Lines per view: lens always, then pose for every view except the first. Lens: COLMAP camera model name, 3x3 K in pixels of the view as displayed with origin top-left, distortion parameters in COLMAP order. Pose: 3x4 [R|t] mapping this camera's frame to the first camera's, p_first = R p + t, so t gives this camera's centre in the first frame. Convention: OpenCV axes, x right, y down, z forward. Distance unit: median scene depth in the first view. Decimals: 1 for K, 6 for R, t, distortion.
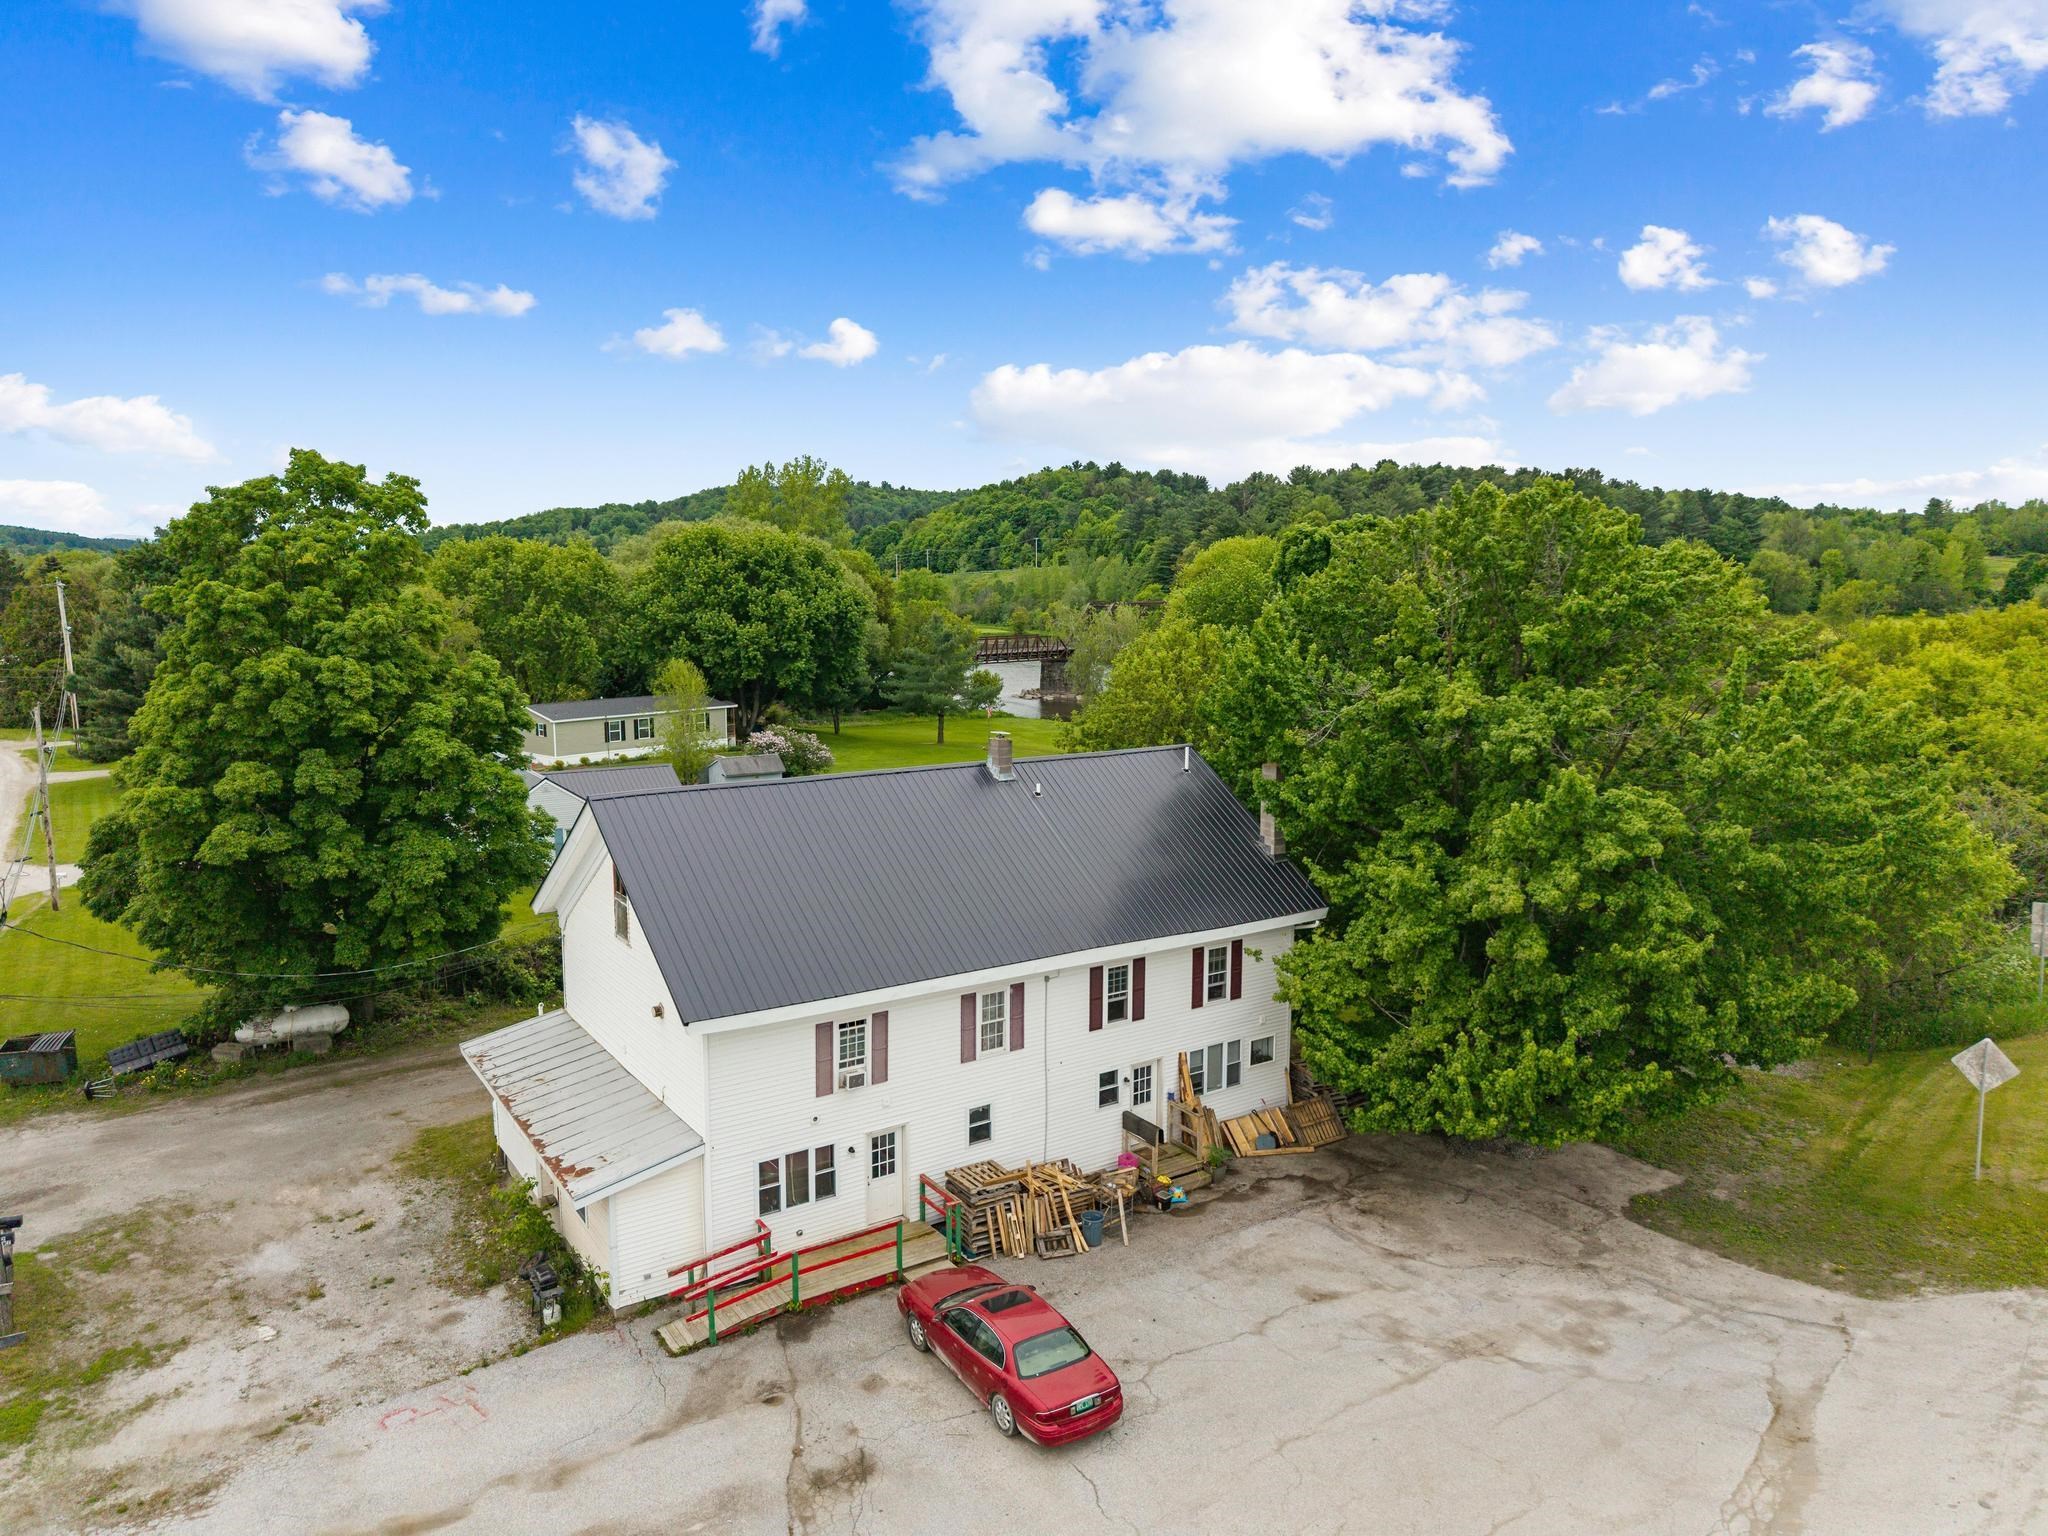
lens RADIAL K [[1367.9, 0, 1023.1], [0, 1367.9, 772.5], [0, 0, 1]] dist [0.021590, -0.019511]
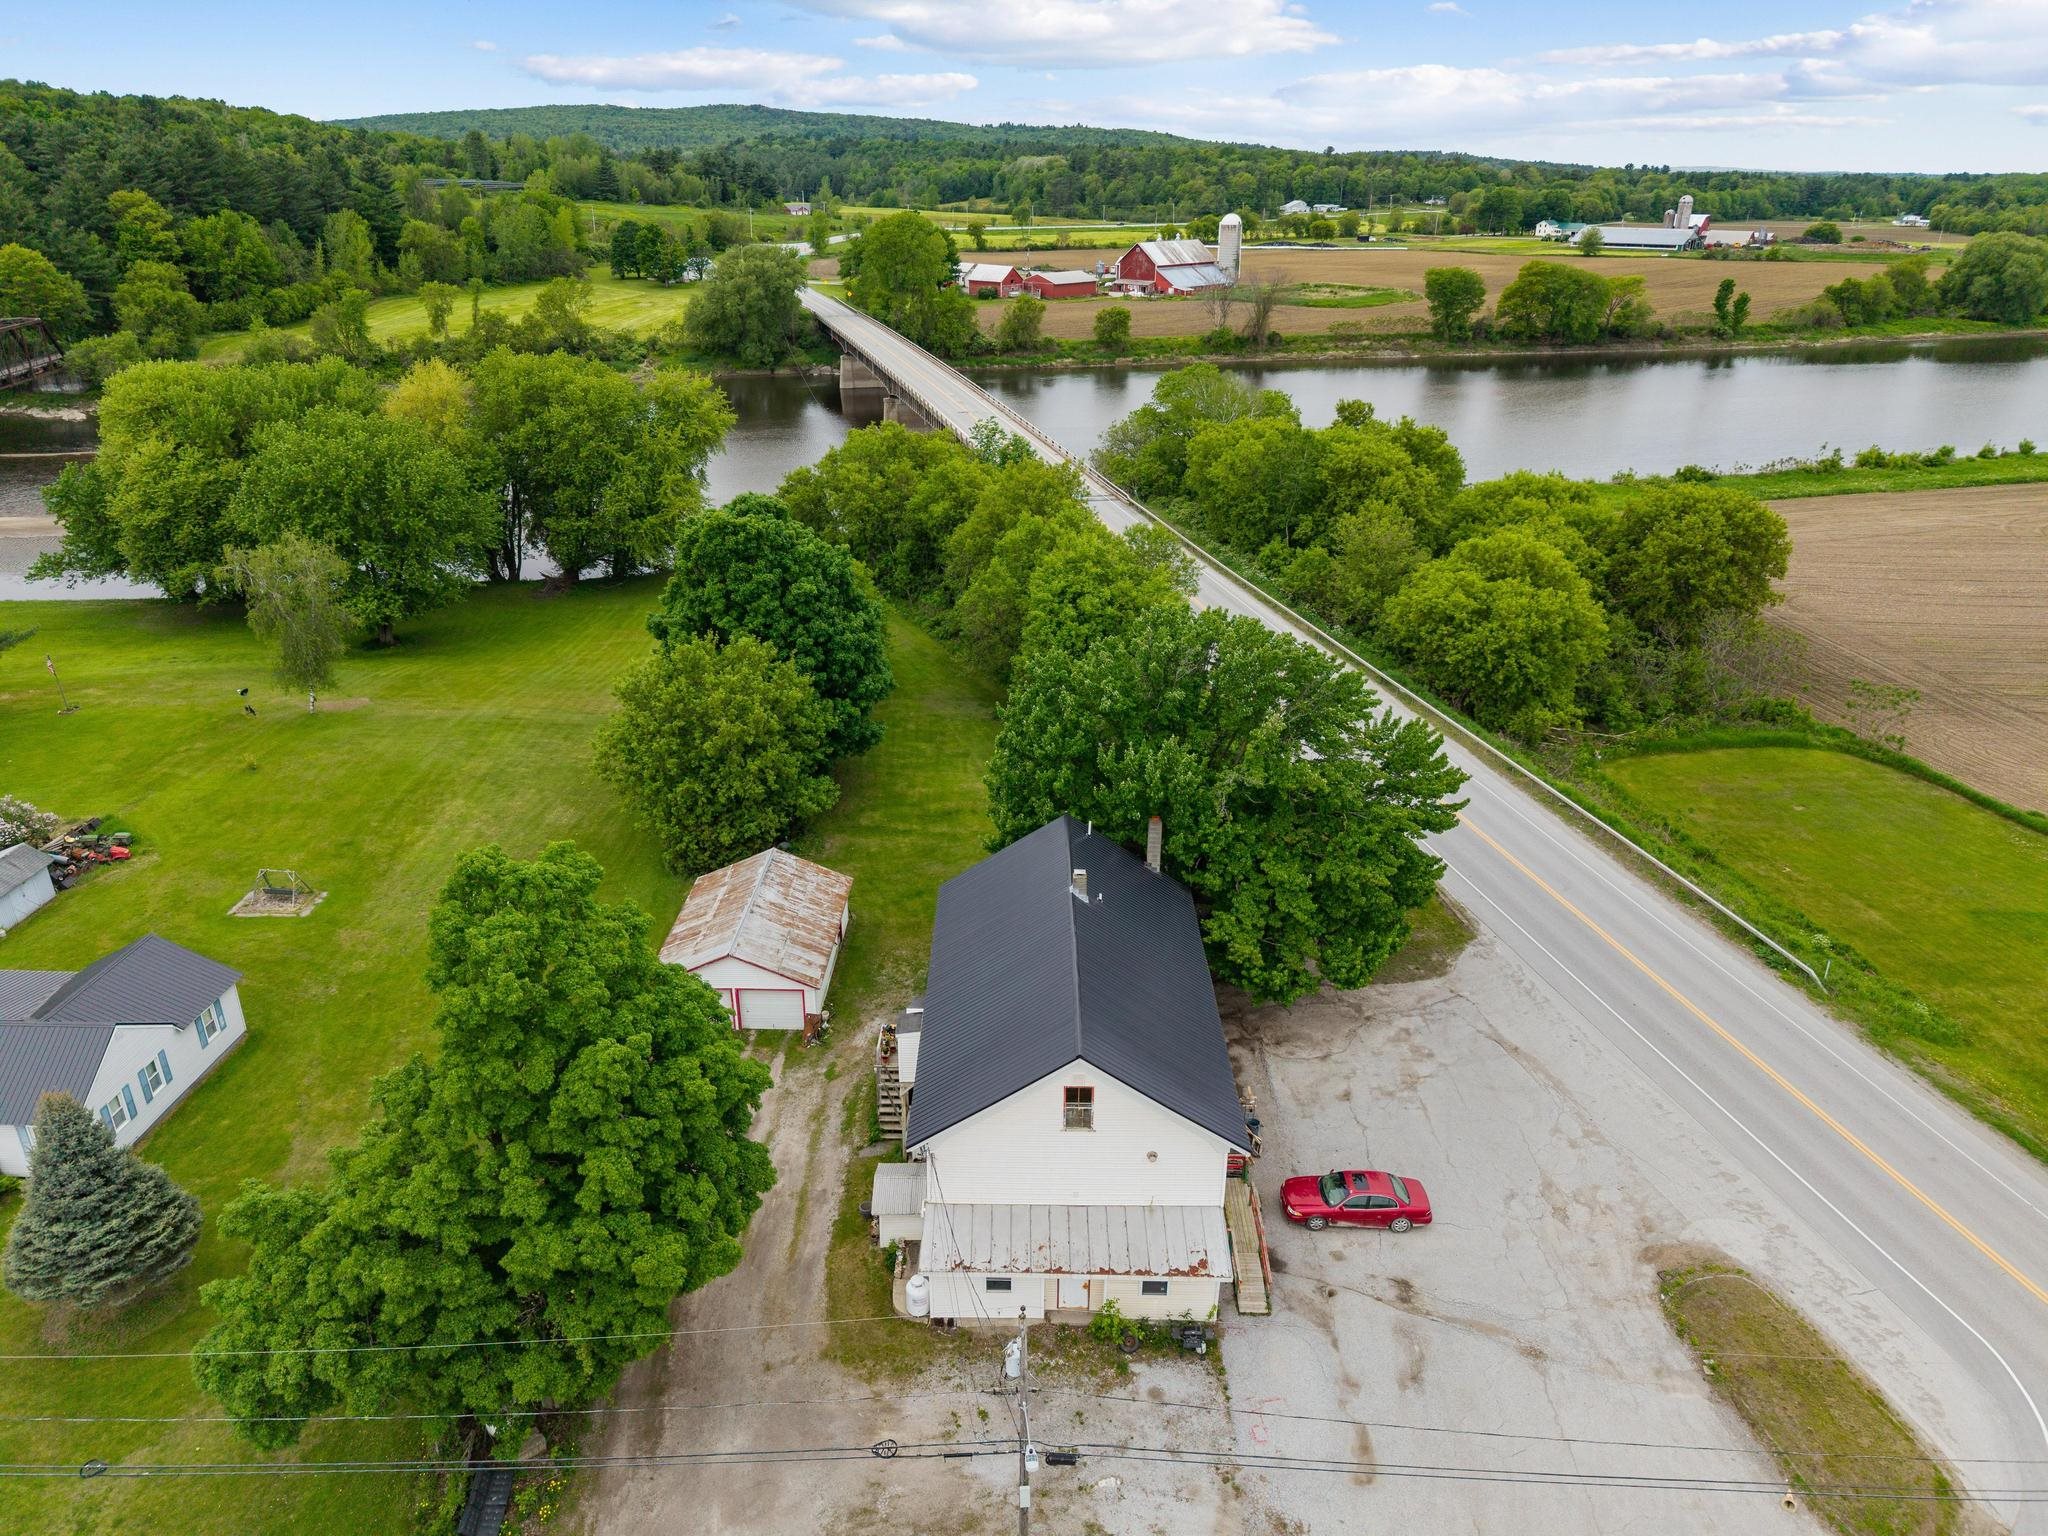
lens RADIAL K [[1371.1, 0, 1019.0], [0, 1371.1, 764.3], [0, 0, 1]] dist [0.023719, -0.022171]
pose [[0.567640, -0.332358, 0.753209, -1.319458], [0.120132, 0.938537, 0.323600, -0.730372], [-0.814465, -0.093204, 0.572677, 0.270734]]
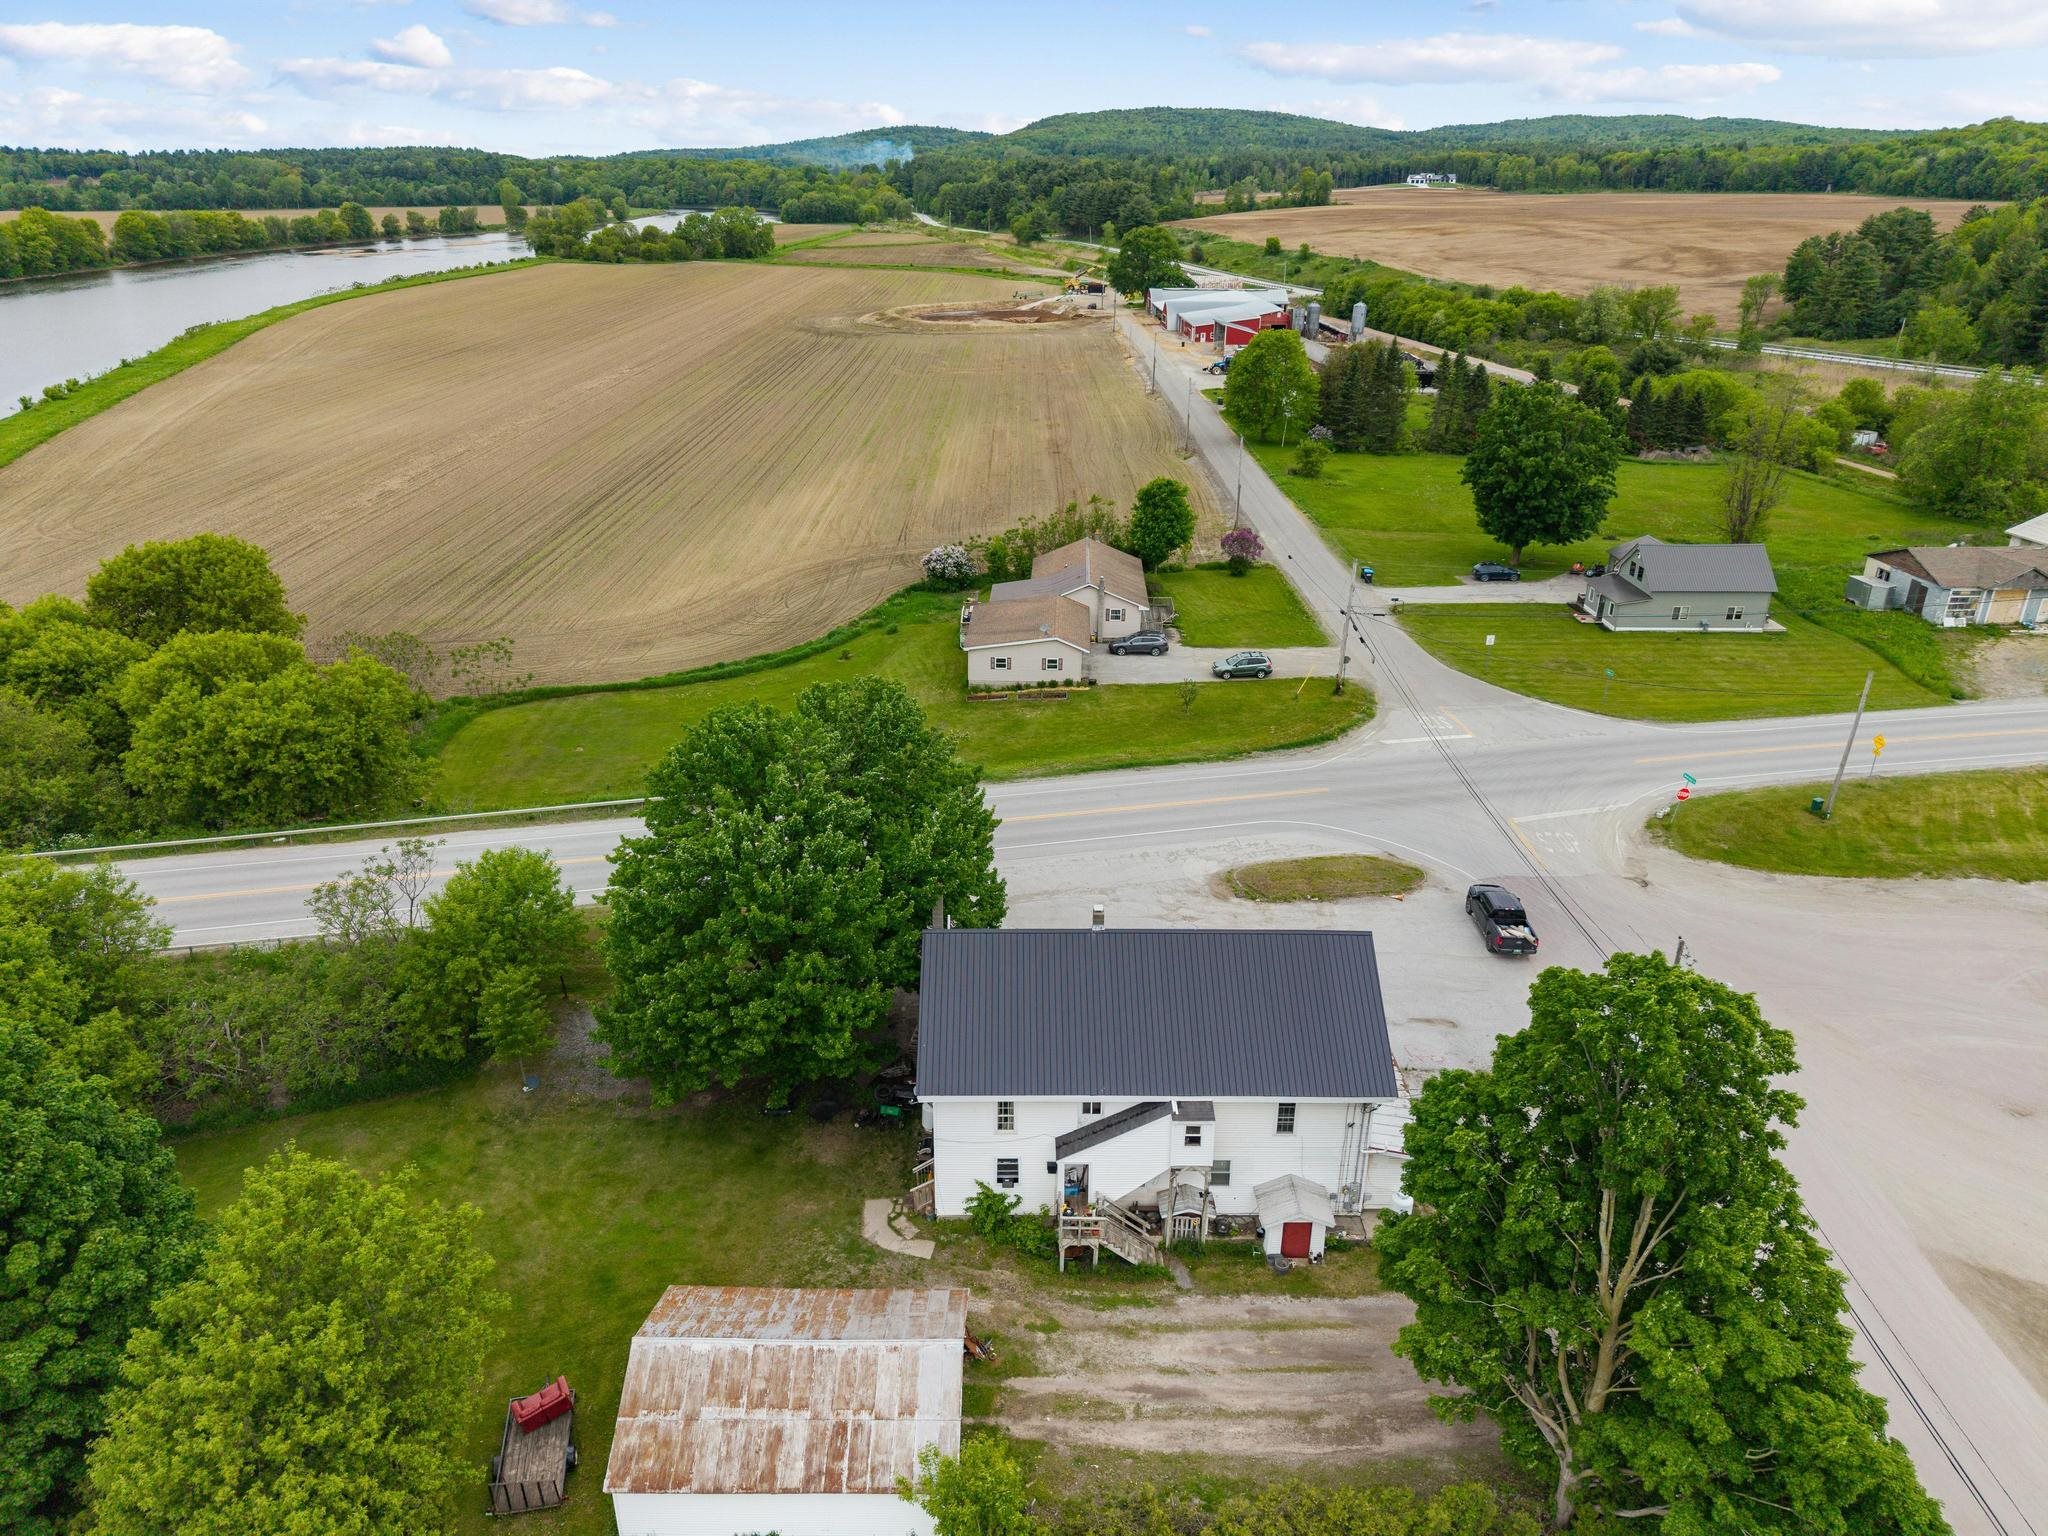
lens RADIAL K [[1379.3, 0, 1019.2], [0, 1379.3, 742.4], [0, 0, 1]] dist [0.027362, -0.022612]
pose [[-0.833088, -0.222809, 0.506280, -0.791113], [0.069537, 0.865836, 0.495471, -1.113602], [-0.548752, 0.447977, -0.705825, 2.409295]]
